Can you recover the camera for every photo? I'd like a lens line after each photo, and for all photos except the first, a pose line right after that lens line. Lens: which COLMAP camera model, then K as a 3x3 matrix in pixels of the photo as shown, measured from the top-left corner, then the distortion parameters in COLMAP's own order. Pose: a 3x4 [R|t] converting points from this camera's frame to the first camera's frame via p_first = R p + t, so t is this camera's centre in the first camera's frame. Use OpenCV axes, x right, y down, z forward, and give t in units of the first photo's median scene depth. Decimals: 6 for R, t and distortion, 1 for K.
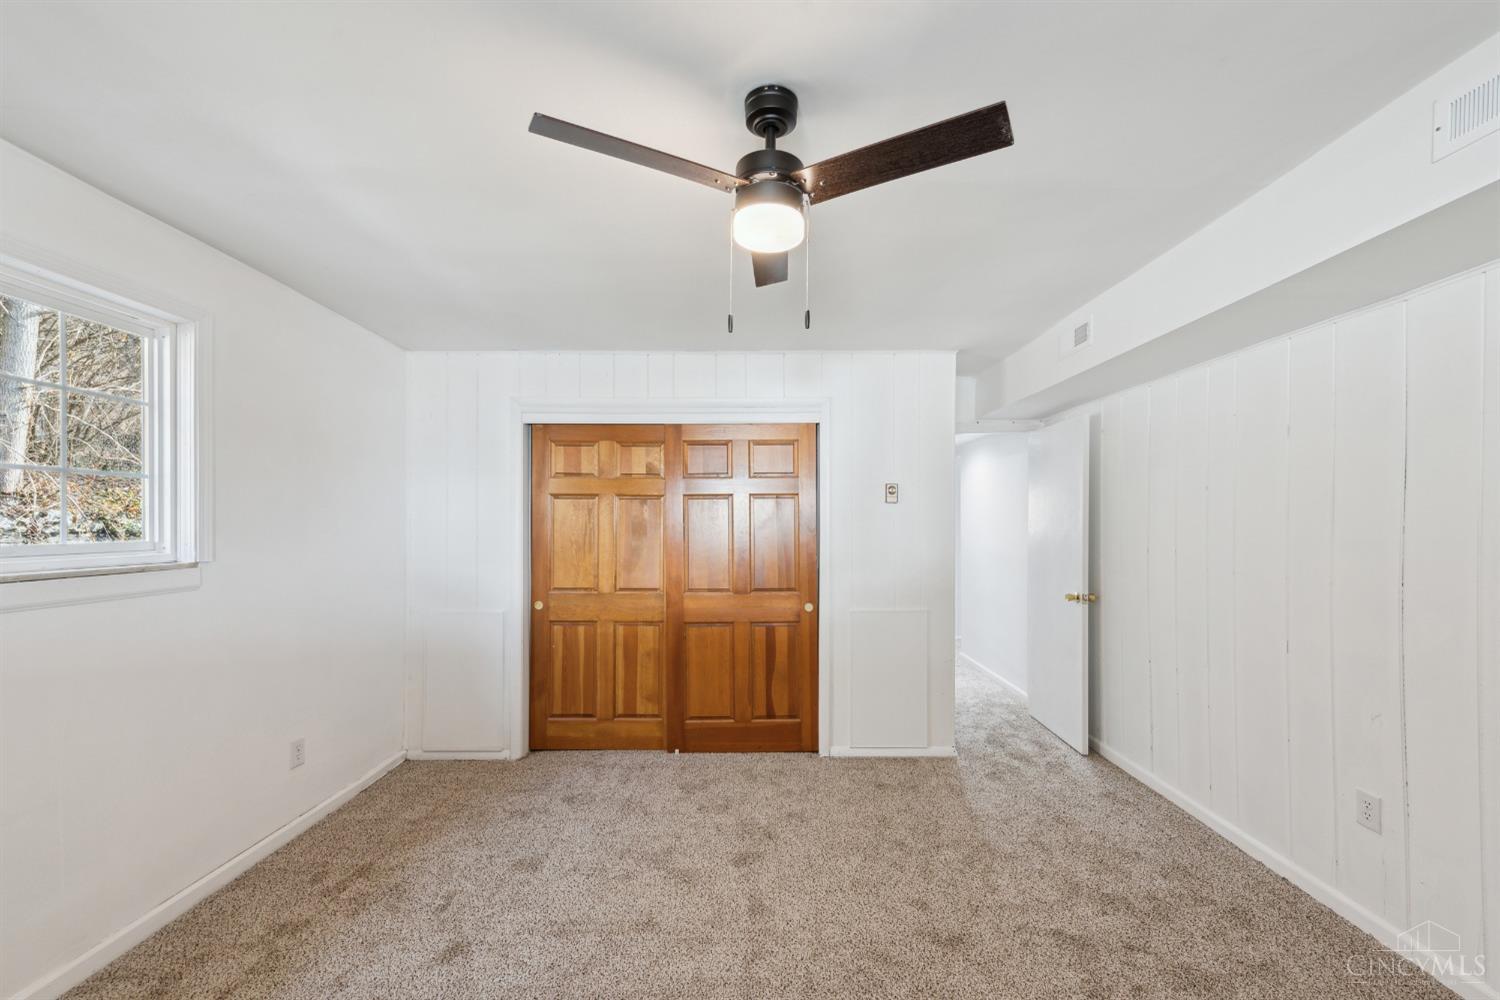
lens RADIAL K [[597.8, 0, 738.8], [0, 597.8, 520.6], [0, 0, 1]] dist [0.015447, -0.003731]
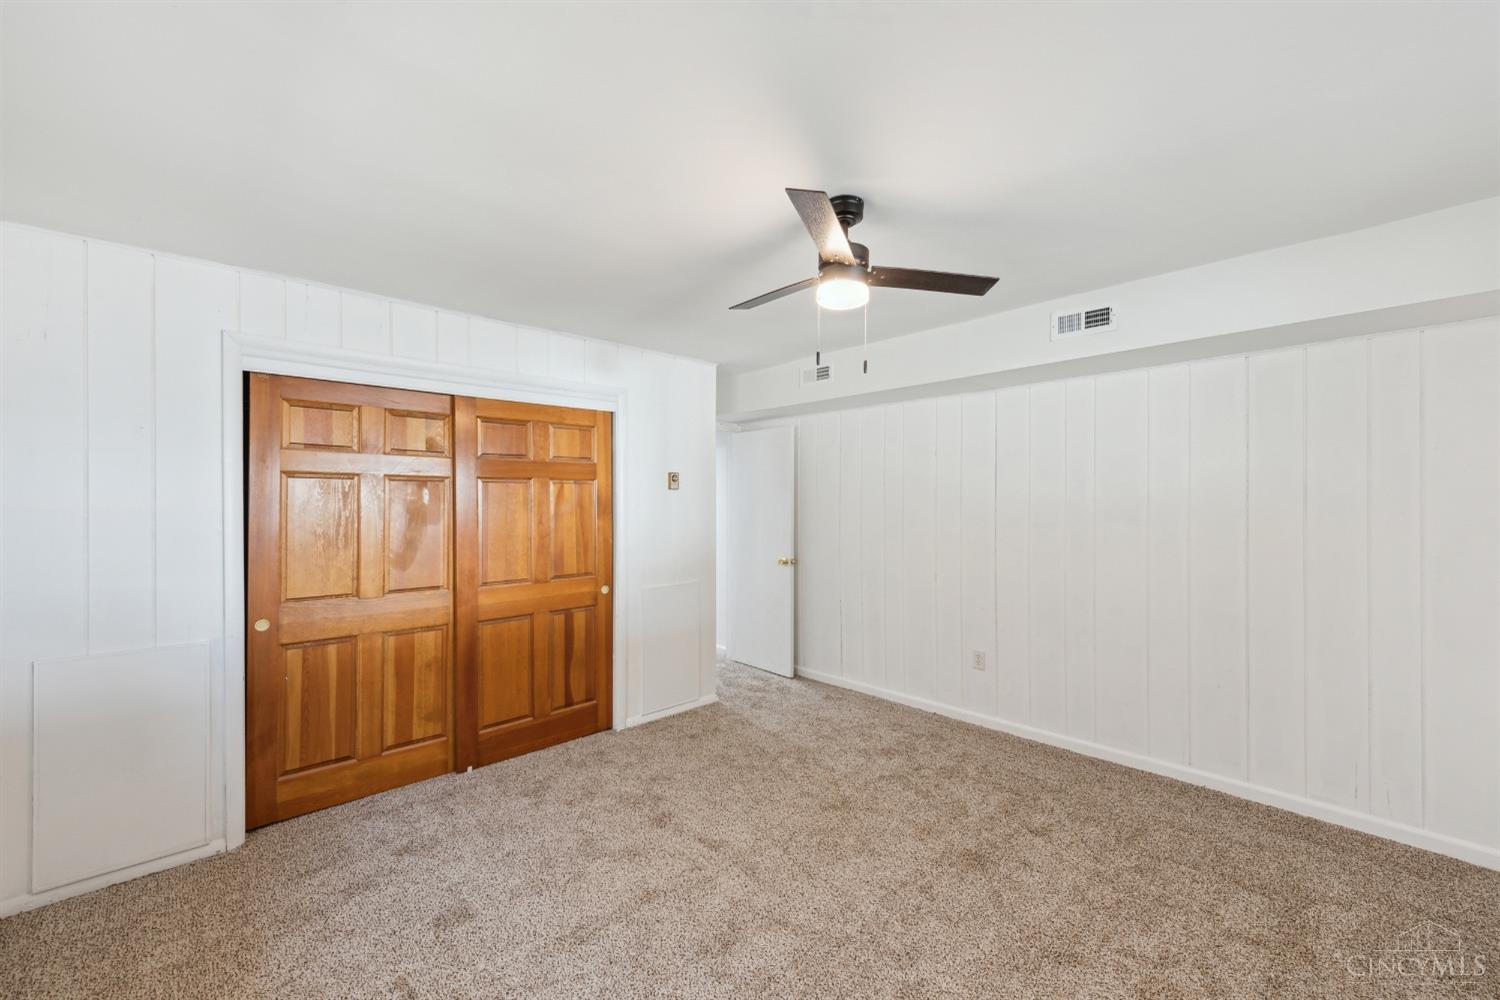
lens RADIAL K [[623.8, 0, 748.0], [0, 623.8, 498.6], [0, 0, 1]] dist [0.014642, -0.004422]
pose [[0.720774, 0.002488, 0.693165, -0.449925], [0.000977, 0.999989, -0.004605, -0.006948], [-0.693169, 0.003996, 0.720764, 0.052462]]
